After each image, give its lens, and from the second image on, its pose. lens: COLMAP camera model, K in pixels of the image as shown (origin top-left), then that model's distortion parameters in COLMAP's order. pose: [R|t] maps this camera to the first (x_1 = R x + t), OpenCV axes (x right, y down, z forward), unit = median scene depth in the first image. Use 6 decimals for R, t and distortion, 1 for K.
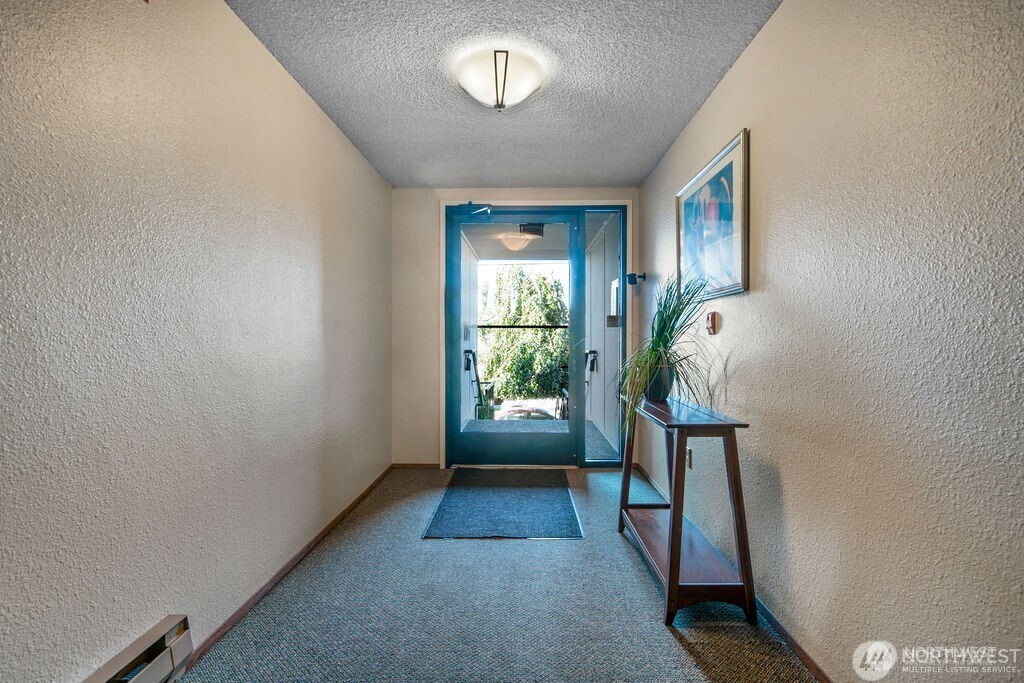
lens RADIAL K [[525.7, 0, 513.1], [0, 525.7, 340.7], [0, 0, 1]] dist [0.003744, 0.000339]
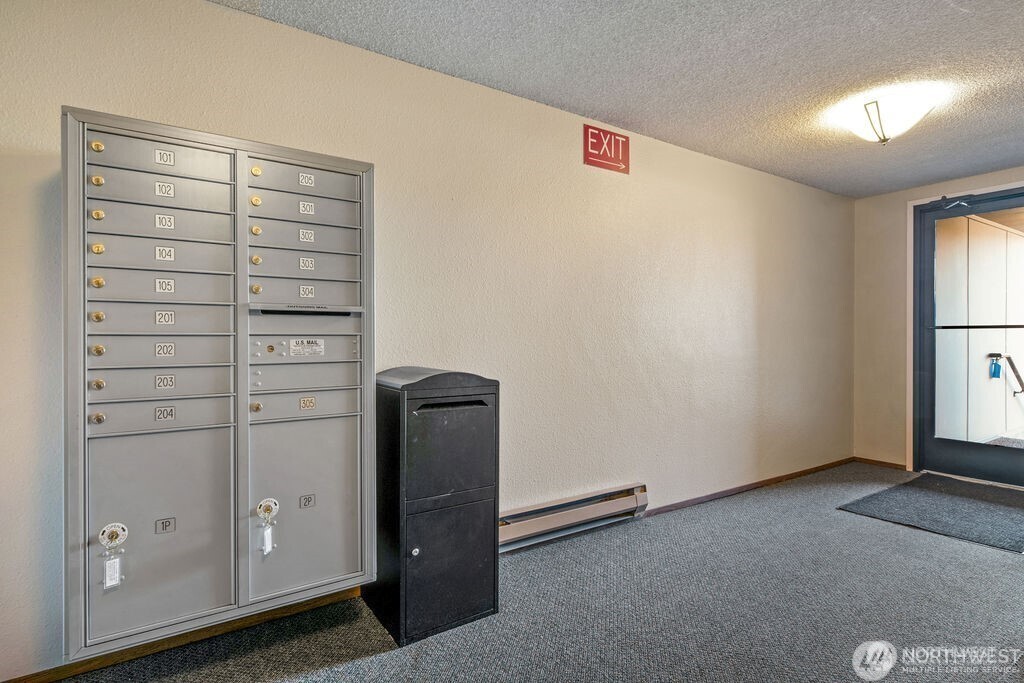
lens RADIAL K [[525.7, 0, 511.2], [0, 525.7, 339.7], [0, 0, 1]] dist [0.003744, 0.000339]
pose [[0.571211, 0.004741, -0.820790, 0.374826], [-0.006341, 0.999979, 0.001363, -0.001059], [0.820779, 0.004426, 0.571229, -0.275846]]
